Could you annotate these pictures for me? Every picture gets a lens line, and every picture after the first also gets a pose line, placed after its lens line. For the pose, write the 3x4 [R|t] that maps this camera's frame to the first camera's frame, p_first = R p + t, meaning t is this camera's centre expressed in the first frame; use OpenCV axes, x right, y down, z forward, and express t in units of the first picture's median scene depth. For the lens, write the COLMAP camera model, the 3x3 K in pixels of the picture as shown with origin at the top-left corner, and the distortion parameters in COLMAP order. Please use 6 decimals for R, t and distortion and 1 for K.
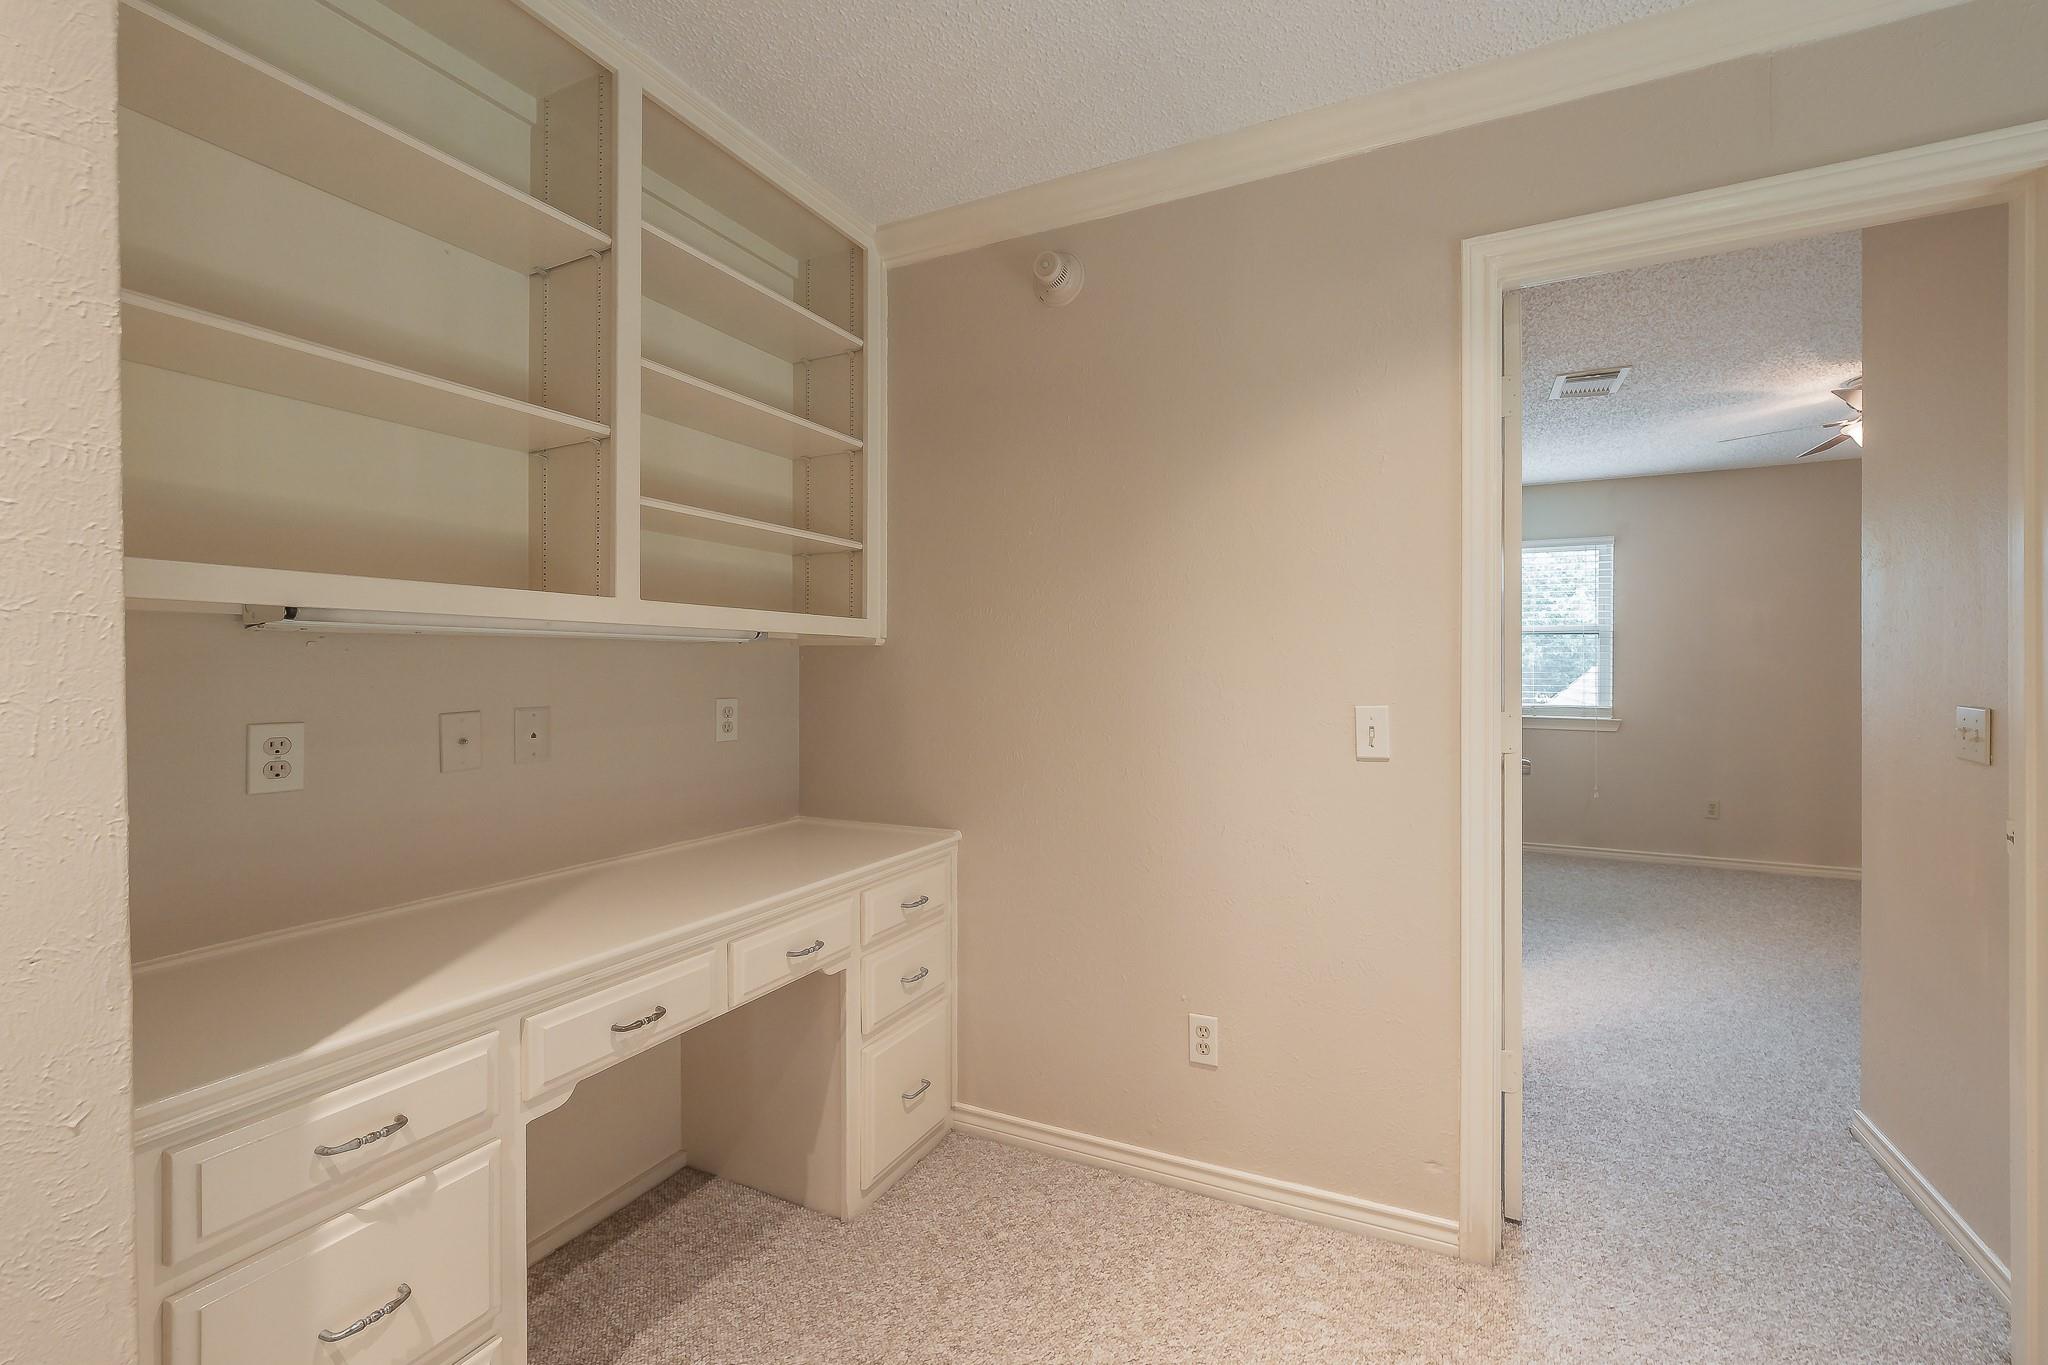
lens RADIAL K [[877.0, 0, 1028.9], [0, 877.0, 668.0], [0, 0, 1]] dist [0.001883, 0.000016]
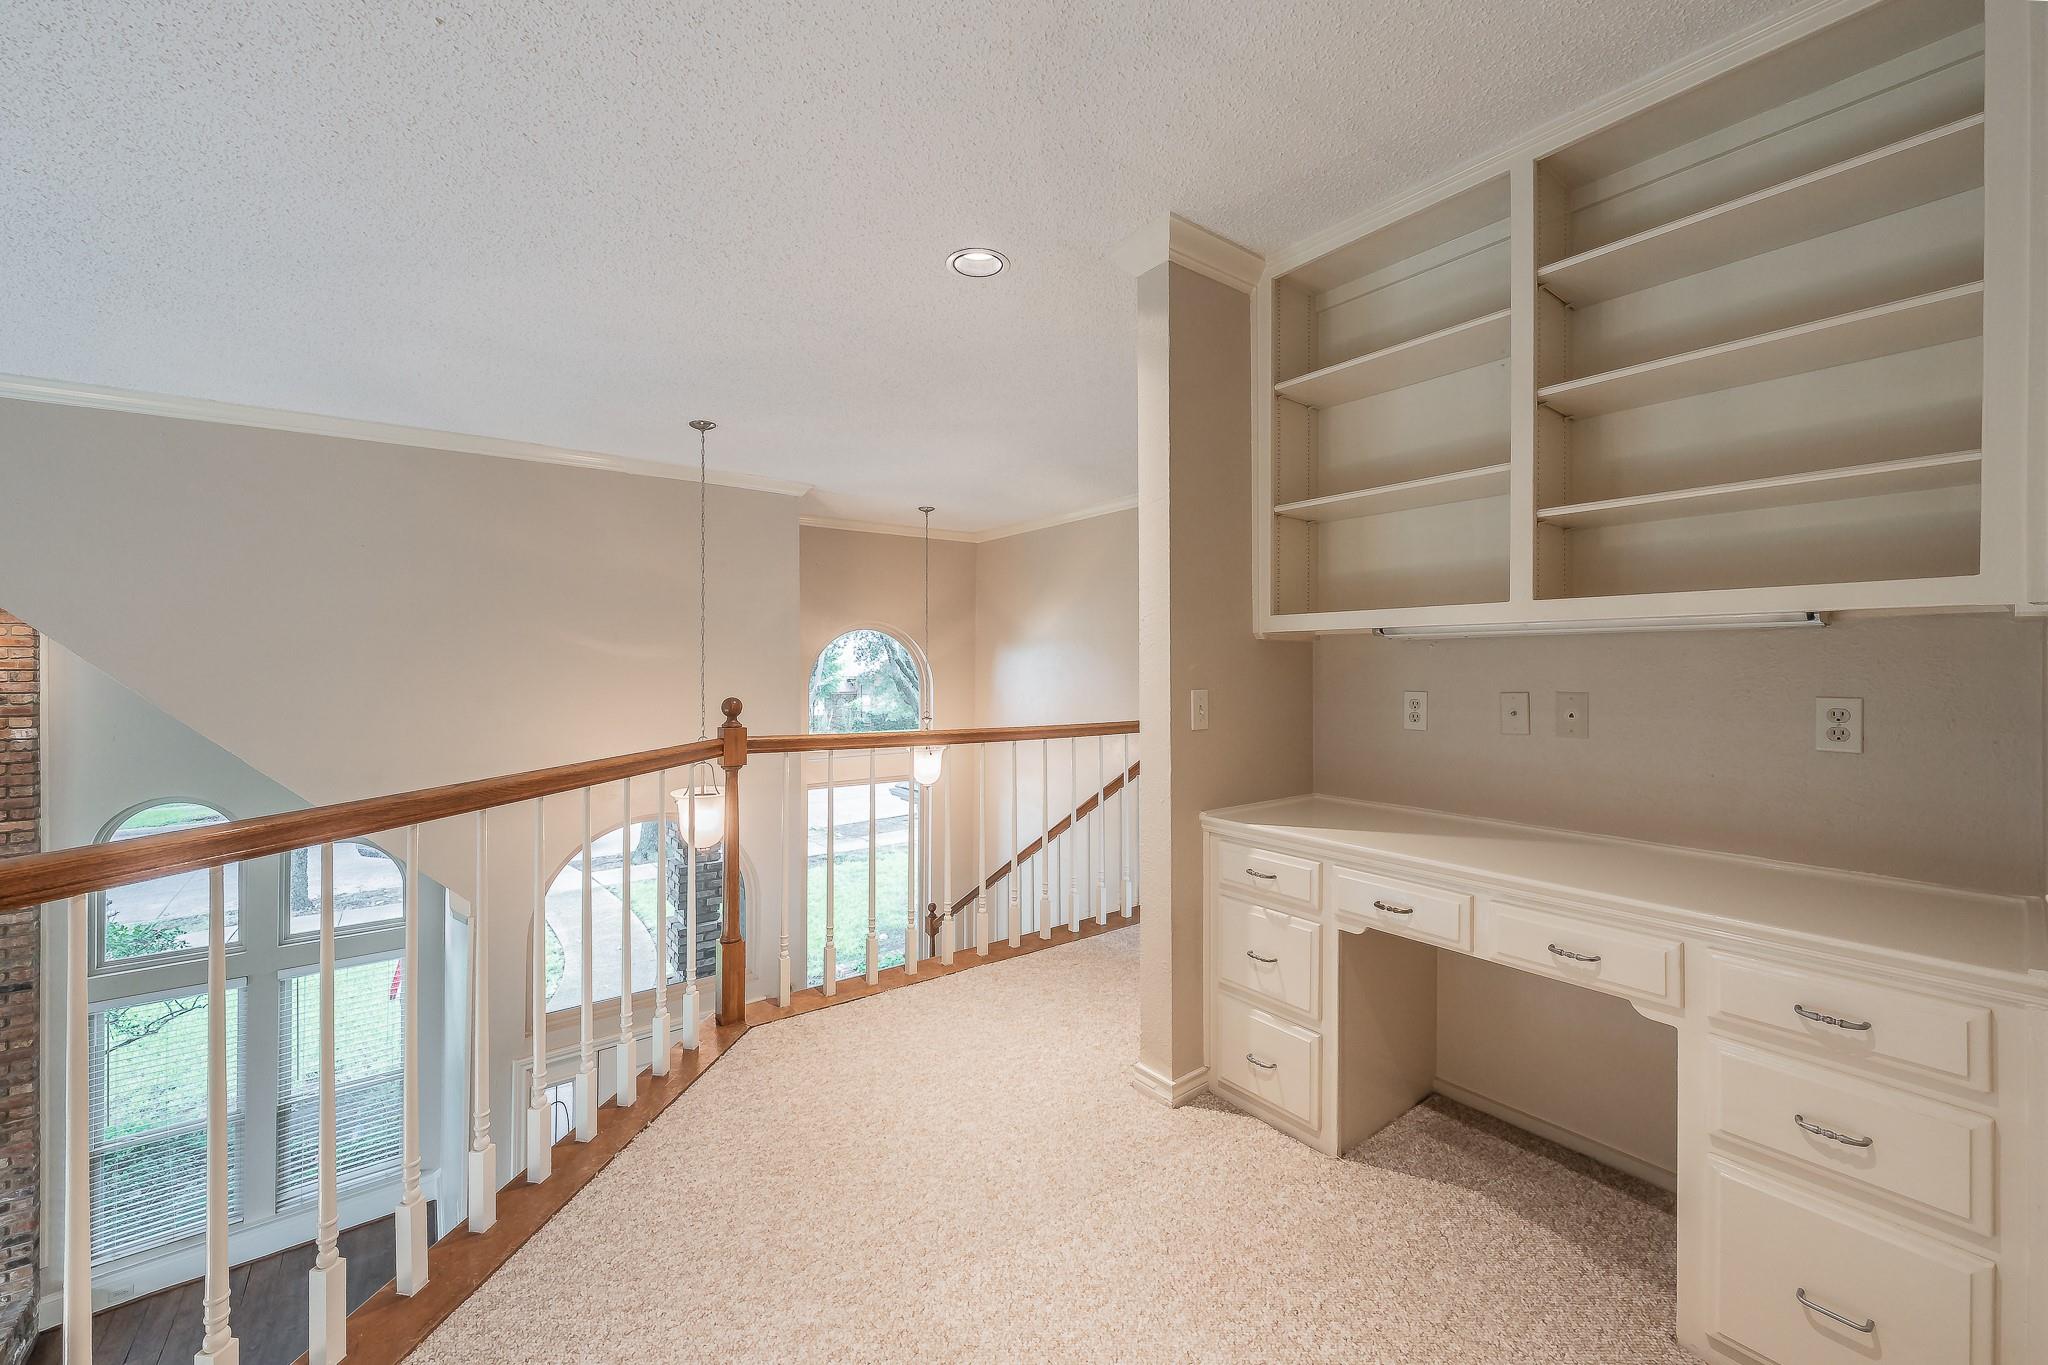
lens RADIAL K [[789.0, 0, 1029.8], [0, 789.0, 669.7], [0, 0, 1]] dist [0.000788, 0.000113]
pose [[-0.471065, 0.002743, -0.882094, 0.822826], [-0.002781, 0.999986, 0.004594, 0.011746], [0.882094, 0.004617, -0.471050, 0.937328]]
